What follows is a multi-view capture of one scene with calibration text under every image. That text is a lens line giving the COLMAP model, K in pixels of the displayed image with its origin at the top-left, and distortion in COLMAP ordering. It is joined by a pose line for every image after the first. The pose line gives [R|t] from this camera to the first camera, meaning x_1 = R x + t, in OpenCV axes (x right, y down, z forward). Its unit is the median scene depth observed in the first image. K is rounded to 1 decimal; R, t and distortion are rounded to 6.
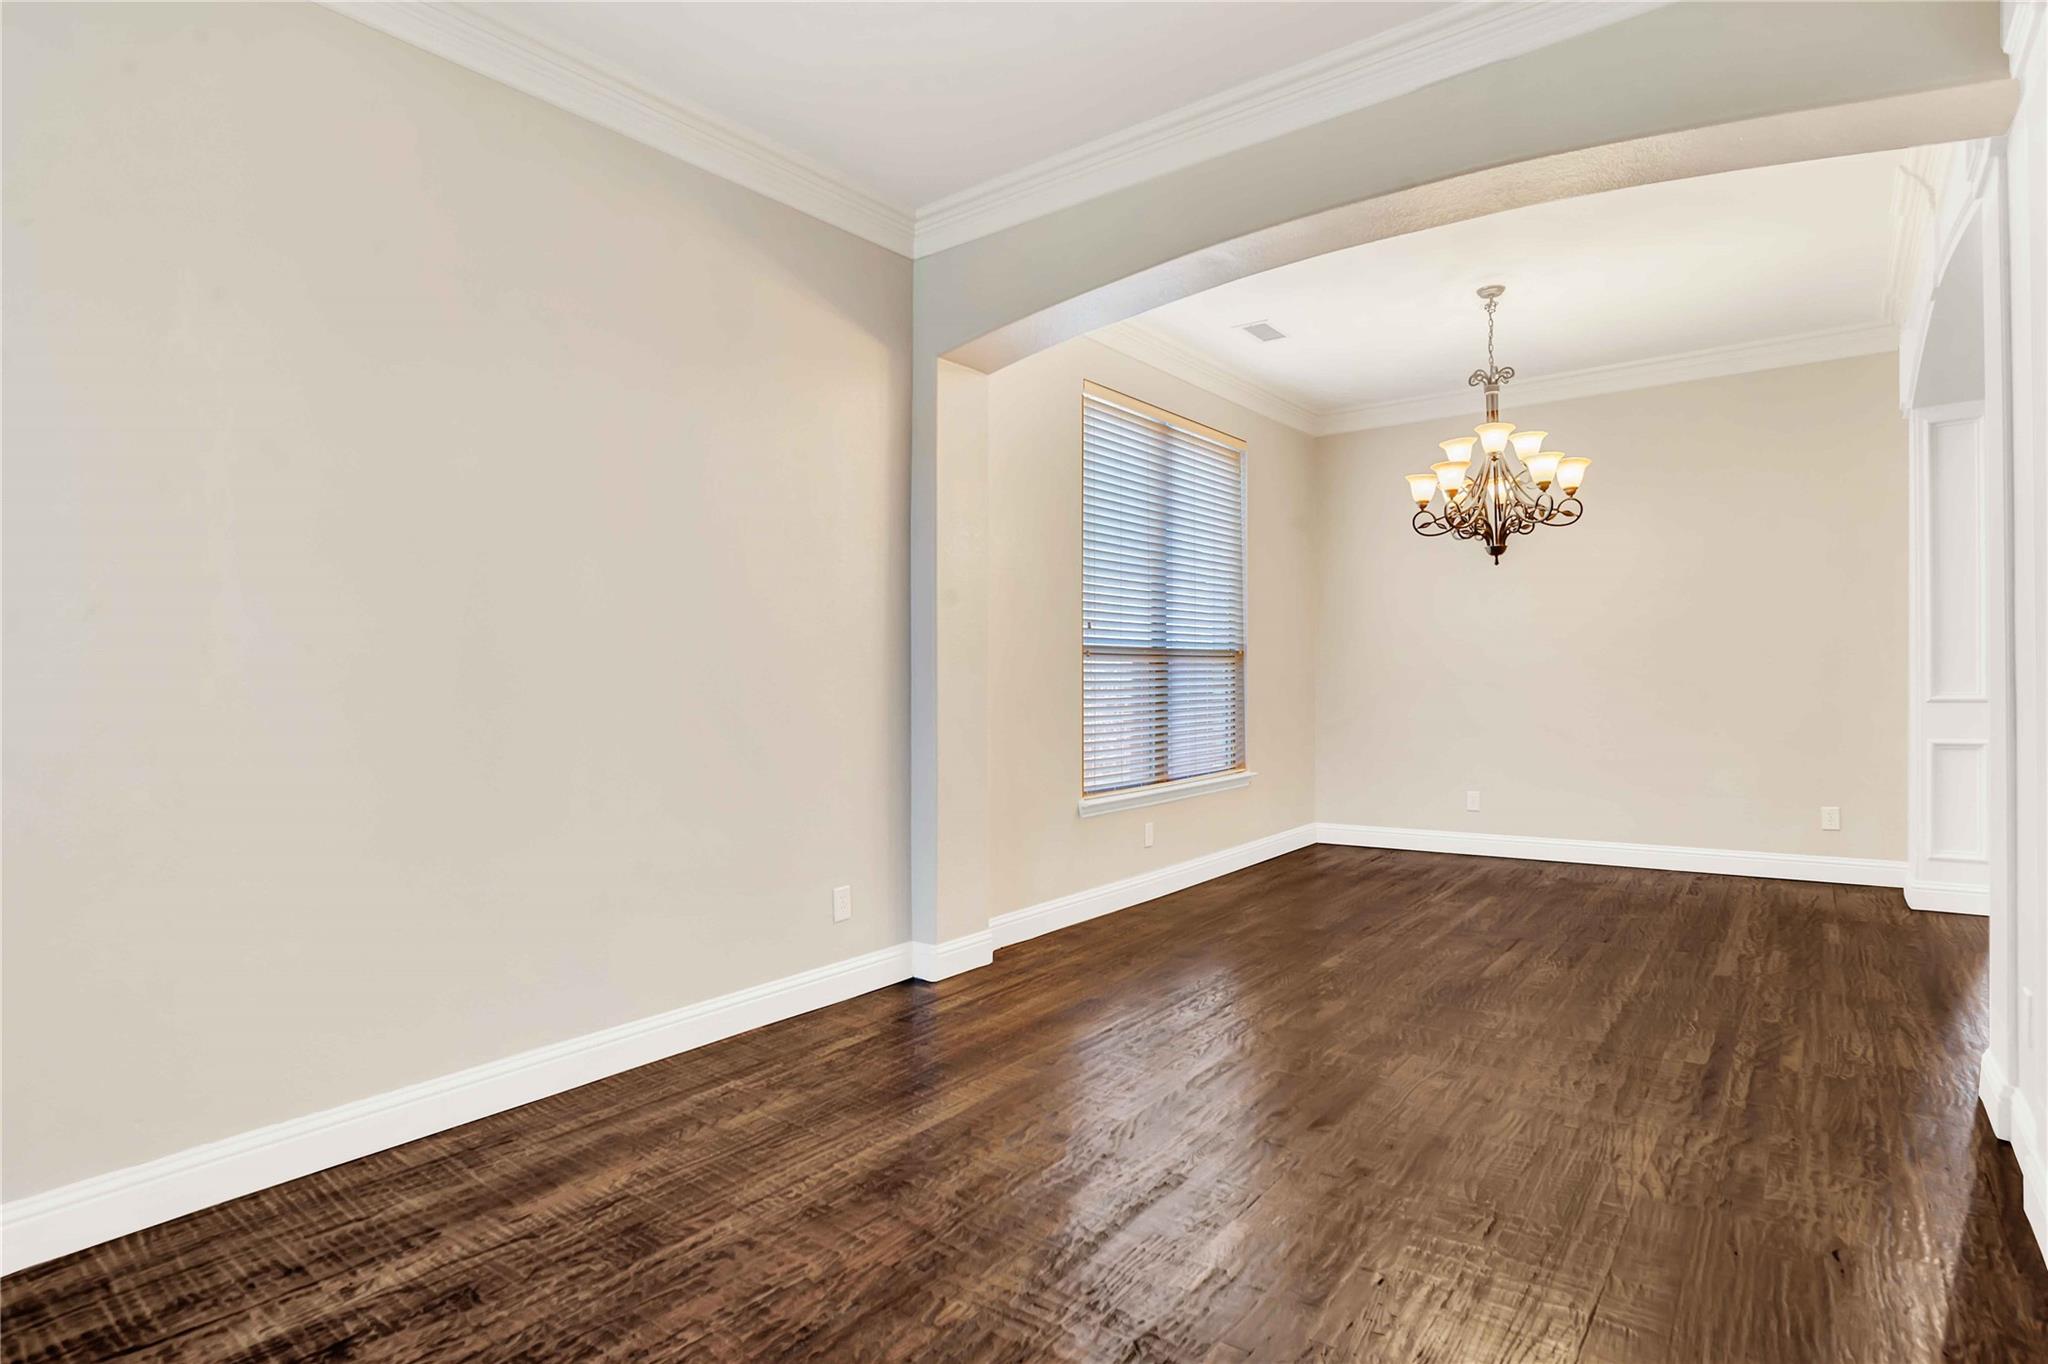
lens RADIAL K [[1048.0, 0, 1021.5], [0, 1048.0, 684.7], [0, 0, 1]] dist [-0.051195, 0.021536]
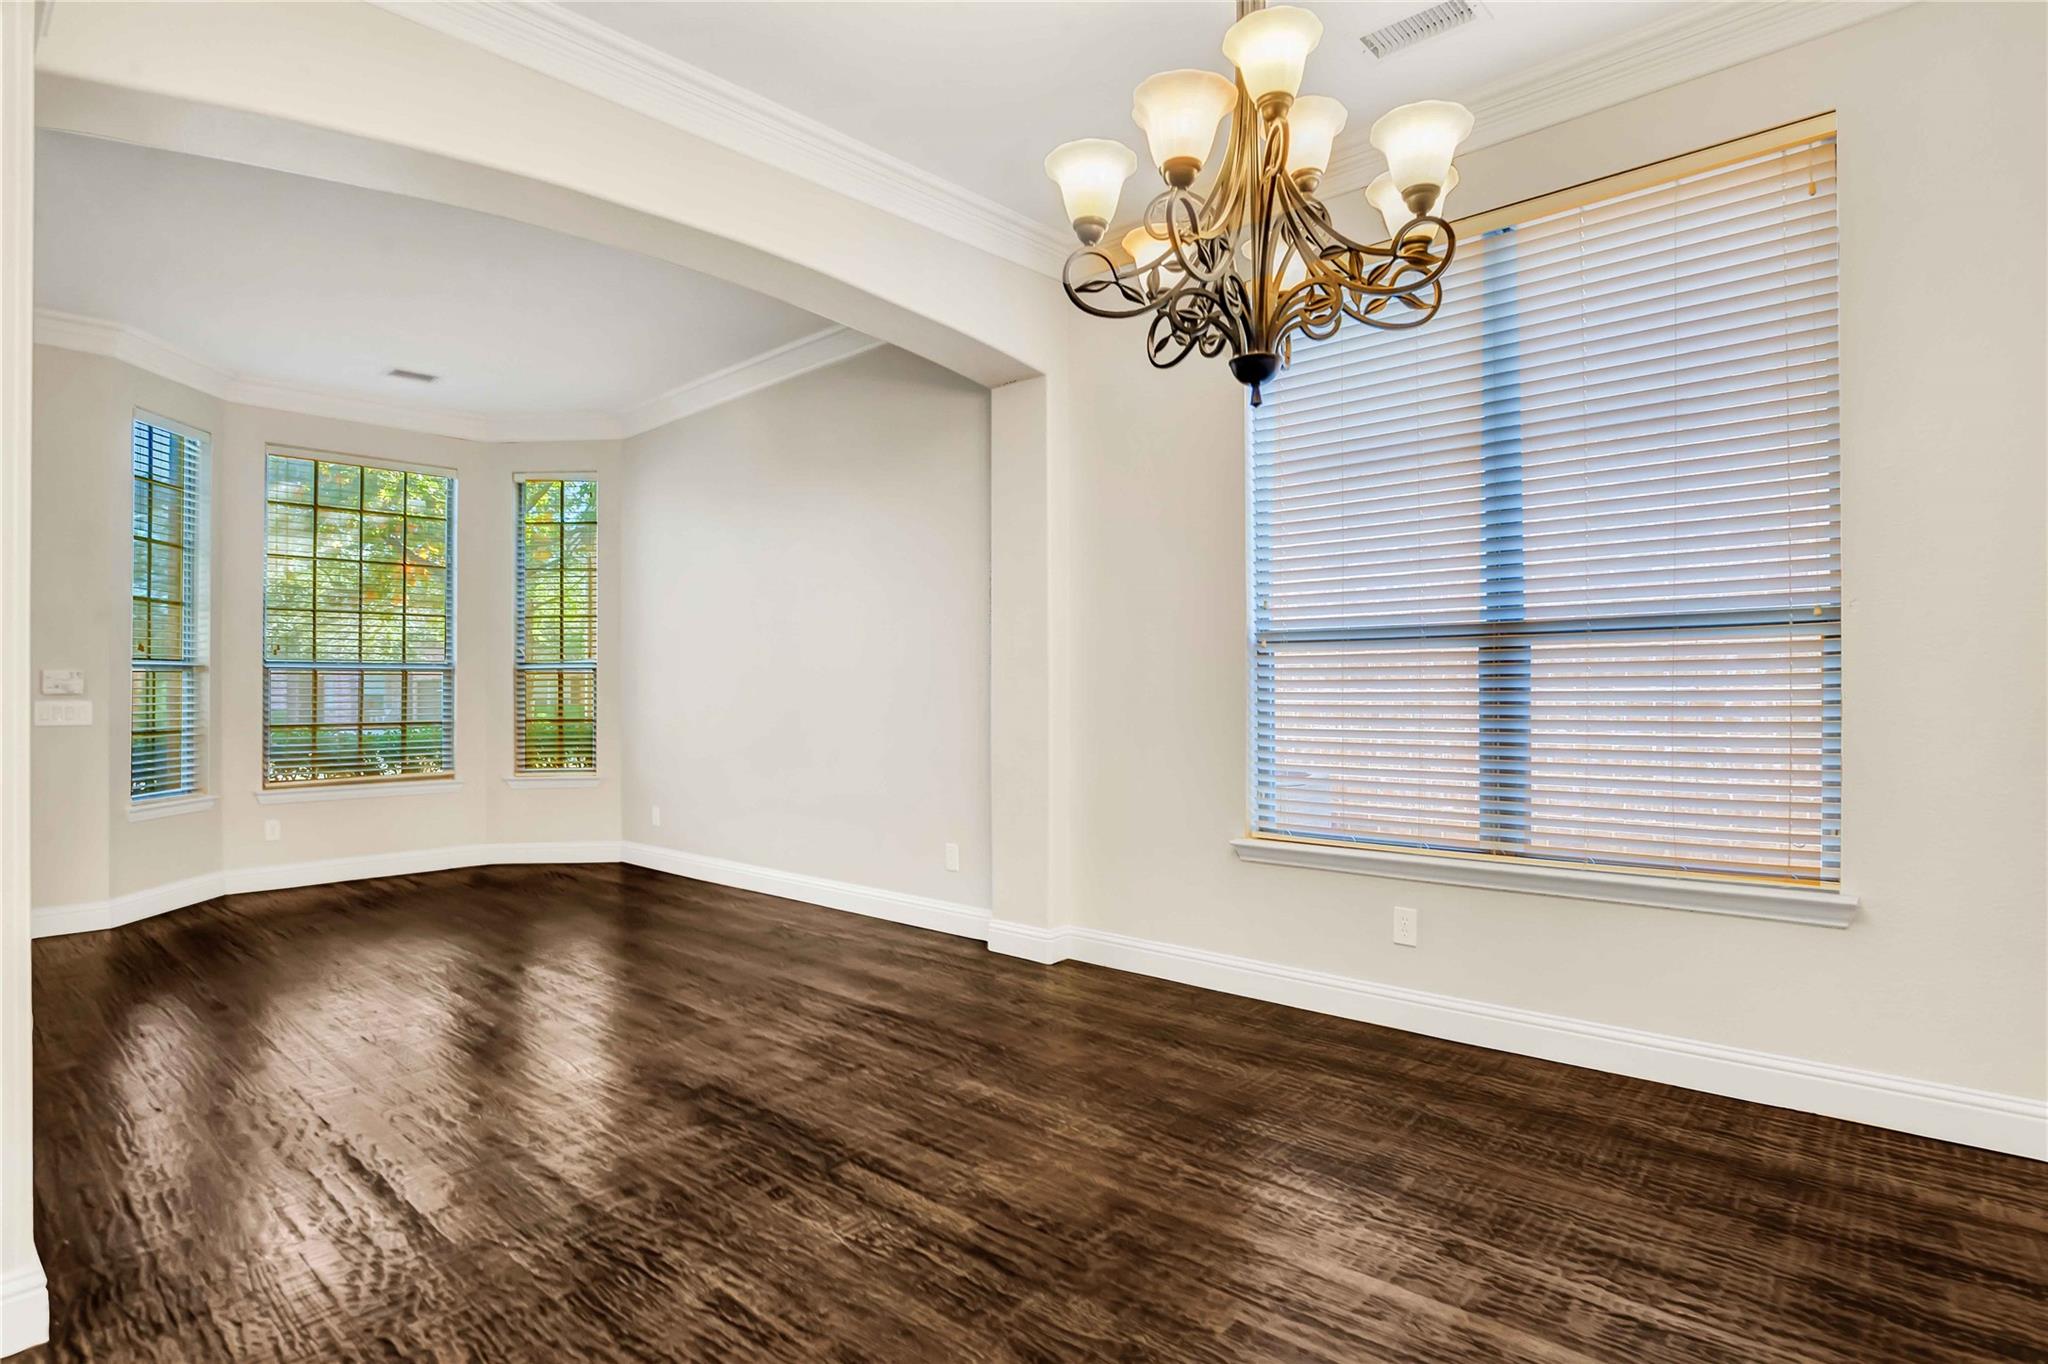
lens RADIAL K [[1048.0, 0, 1021.5], [0, 1048.0, 684.7], [0, 0, 1]] dist [-0.051195, 0.021536]
pose [[-0.078344, 0.011212, -0.996863, 1.023695], [0.003067, 0.999935, 0.011005, -0.011845], [0.996922, -0.002196, -0.078373, 1.120811]]
